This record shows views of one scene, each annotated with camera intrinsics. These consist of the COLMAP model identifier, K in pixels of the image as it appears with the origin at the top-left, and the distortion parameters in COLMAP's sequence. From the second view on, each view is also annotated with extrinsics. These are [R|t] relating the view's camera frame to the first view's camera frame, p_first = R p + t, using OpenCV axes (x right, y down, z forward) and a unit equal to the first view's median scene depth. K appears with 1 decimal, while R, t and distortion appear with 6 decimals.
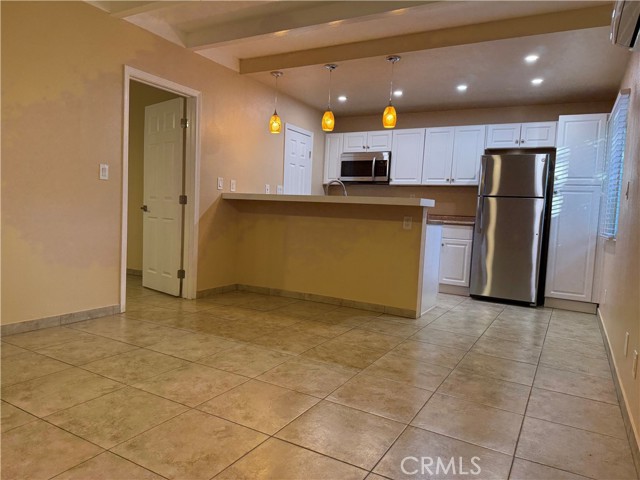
lens RADIAL K [[444.1, 0, 319.3], [0, 444.1, 240.1], [0, 0, 1]] dist [0.093390, -0.017025]
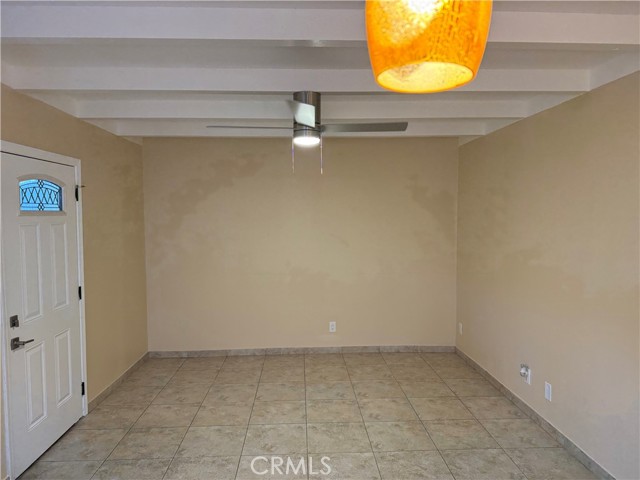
lens RADIAL K [[444.1, 0, 320.8], [0, 444.1, 239.9], [0, 0, 1]] dist [0.093390, -0.017025]
pose [[-0.846251, -0.001277, -0.532782, 0.186018], [-0.057110, 0.994453, 0.088327, -0.180144], [0.529714, 0.105174, -0.841630, 0.866738]]
